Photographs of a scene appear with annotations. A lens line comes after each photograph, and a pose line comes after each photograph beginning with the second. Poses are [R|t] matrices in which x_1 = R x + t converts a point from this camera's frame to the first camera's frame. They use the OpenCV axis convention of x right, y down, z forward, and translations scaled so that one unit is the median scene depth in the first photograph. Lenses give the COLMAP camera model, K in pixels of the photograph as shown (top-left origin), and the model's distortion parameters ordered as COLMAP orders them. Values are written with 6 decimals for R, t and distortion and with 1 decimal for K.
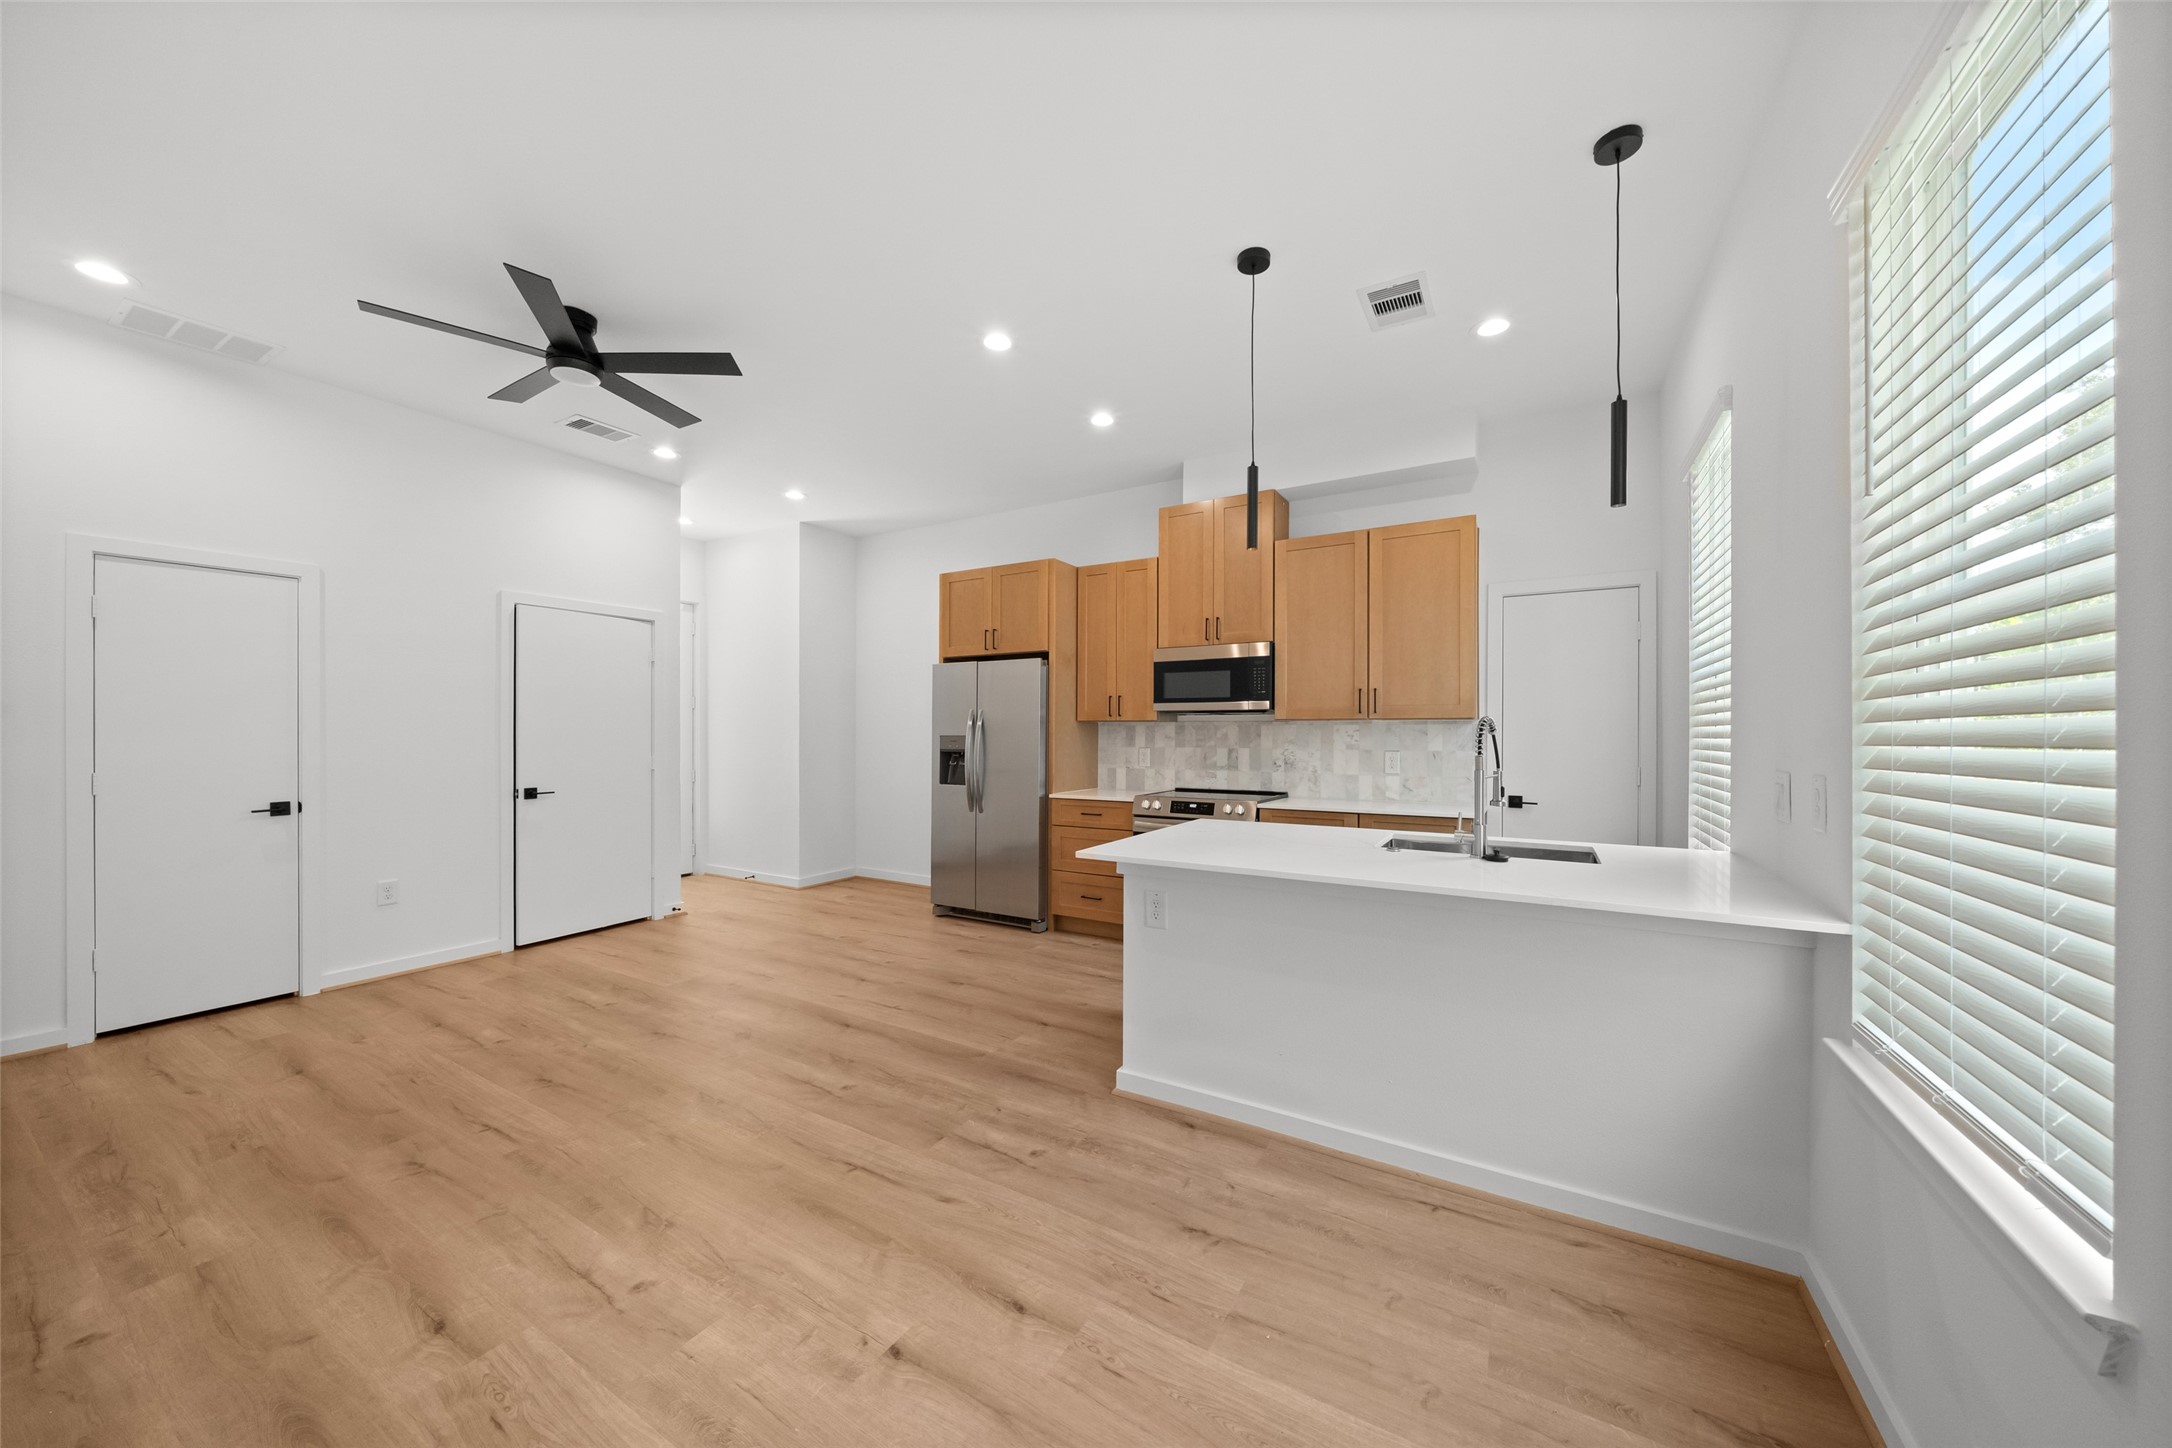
lens RADIAL K [[748.4, 0, 1094.5], [0, 748.4, 732.1], [0, 0, 1]] dist [-0.006901, -0.000355]
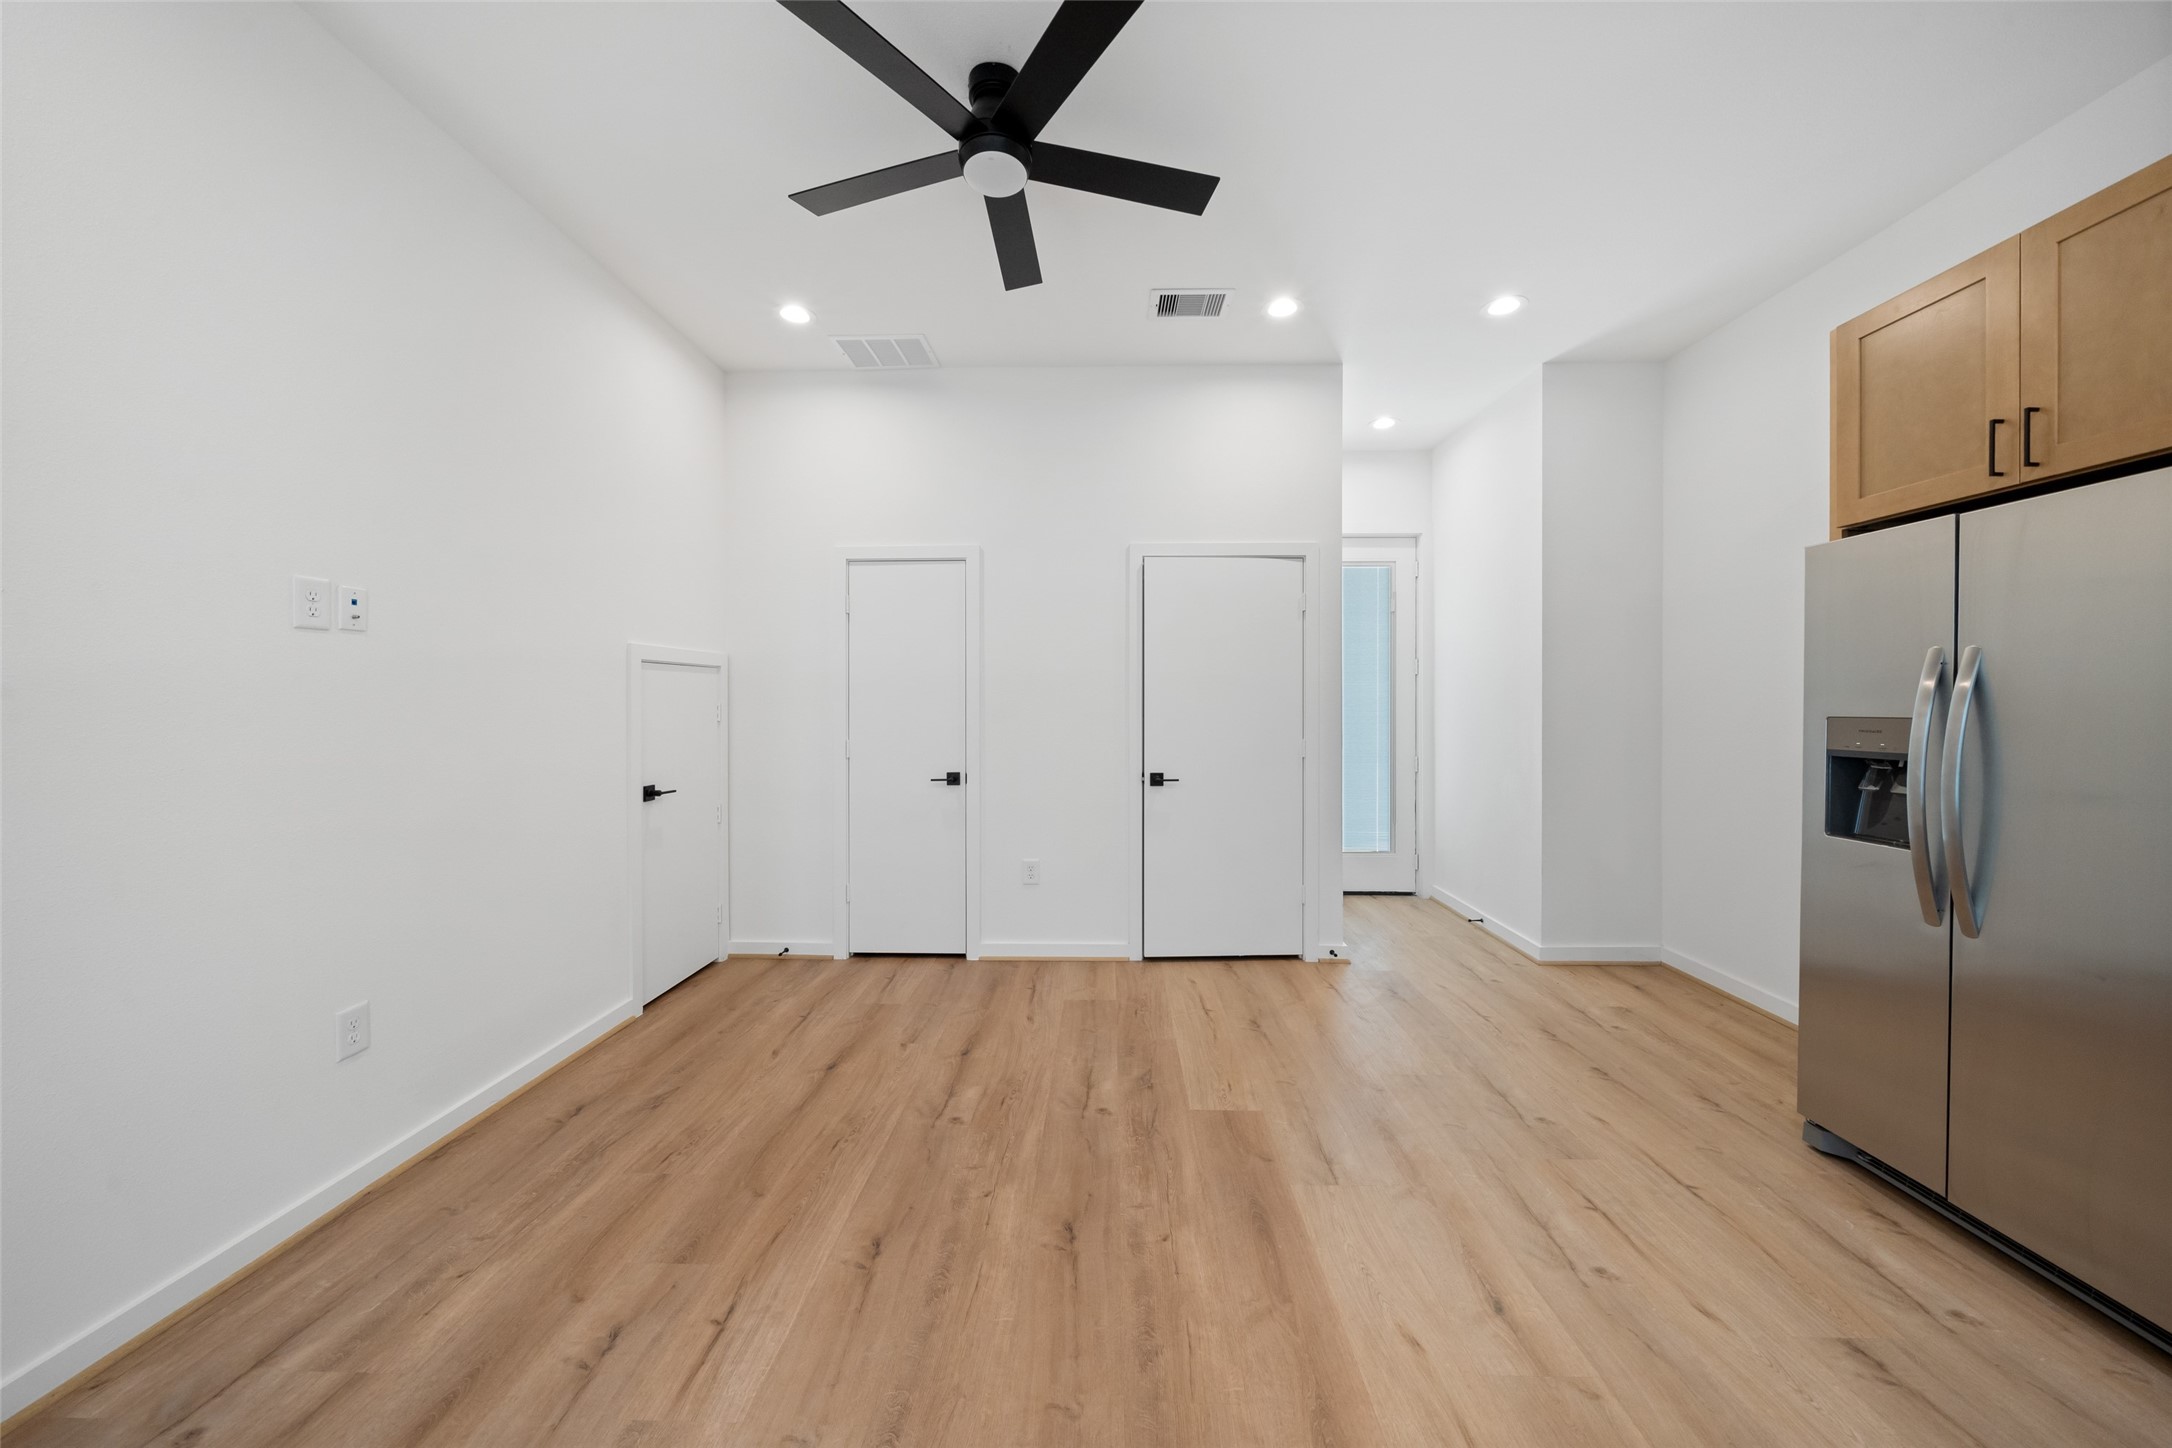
lens RADIAL K [[748.4, 0, 1090.6], [0, 748.4, 705.3], [0, 0, 1]] dist [-0.006901, -0.000355]
pose [[0.482421, 0.000301, -0.875940, -0.053435], [-0.000543, 1.000000, 0.000044, -0.001421], [0.875939, 0.000454, 0.482421, 0.542995]]
